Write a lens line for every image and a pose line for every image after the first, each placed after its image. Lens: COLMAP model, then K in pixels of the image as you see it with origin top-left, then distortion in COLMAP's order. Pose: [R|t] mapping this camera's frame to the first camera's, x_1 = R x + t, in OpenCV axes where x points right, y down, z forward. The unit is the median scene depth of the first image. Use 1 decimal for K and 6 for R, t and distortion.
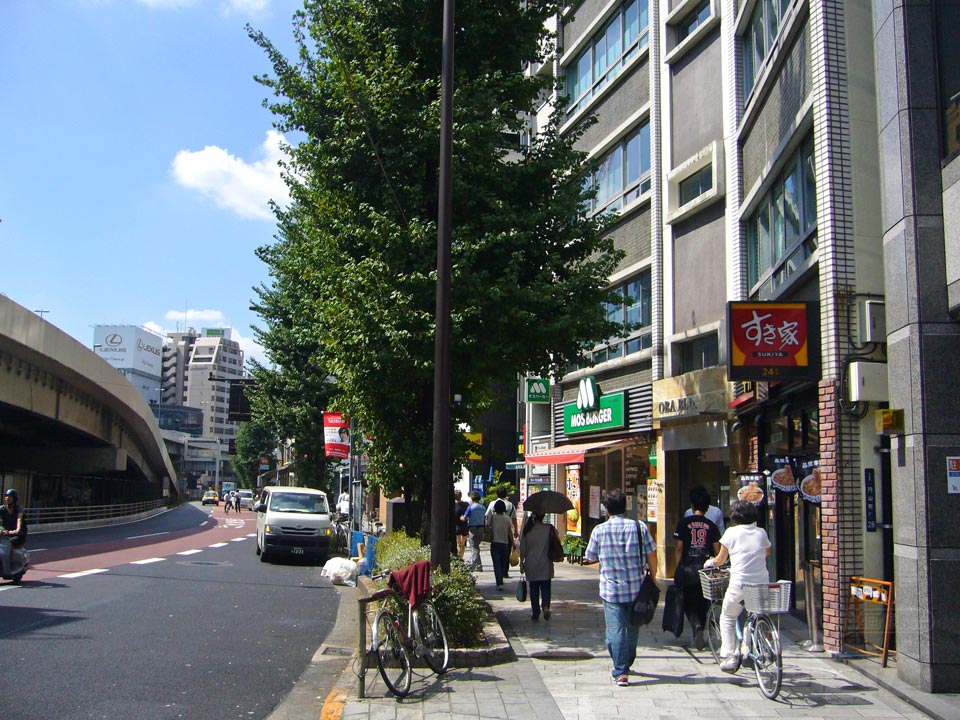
lens RADIAL K [[1095.5, 0, 480.0], [0, 1095.5, 360.0], [0, 0, 1]] dist [-0.071986, 0.000210]
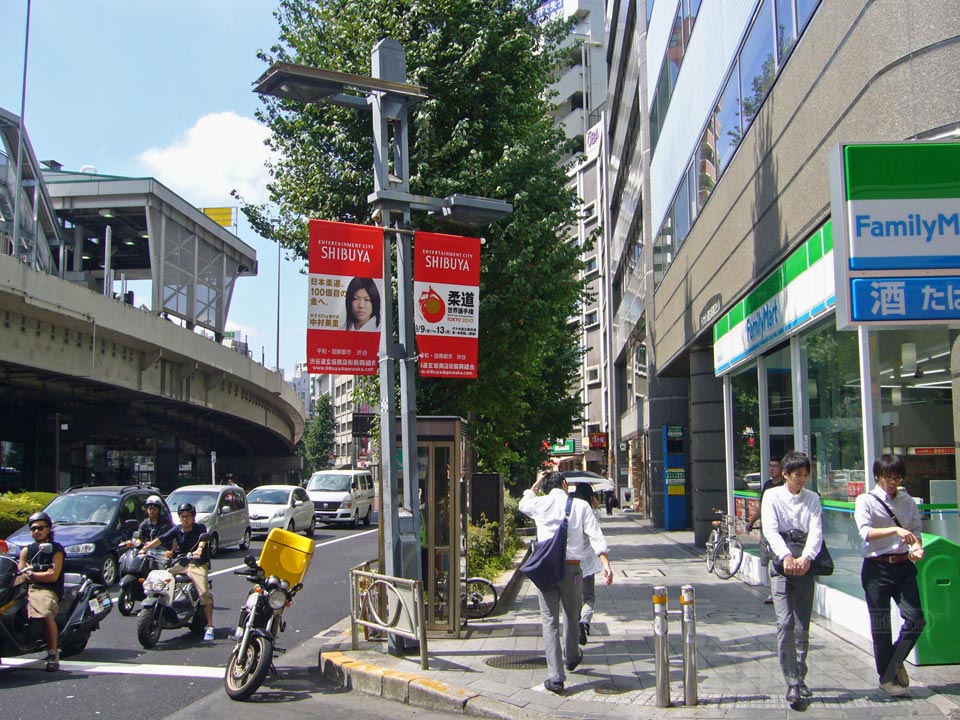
lens RADIAL K [[1095.5, 0, 480.0], [0, 1095.5, 360.0], [0, 0, 1]] dist [-0.071986, 0.000210]
pose [[0.999681, -0.019706, 0.015812, -0.166085], [0.019478, 0.999706, 0.014412, -0.246063], [-0.016091, -0.014099, 0.999771, -2.021489]]
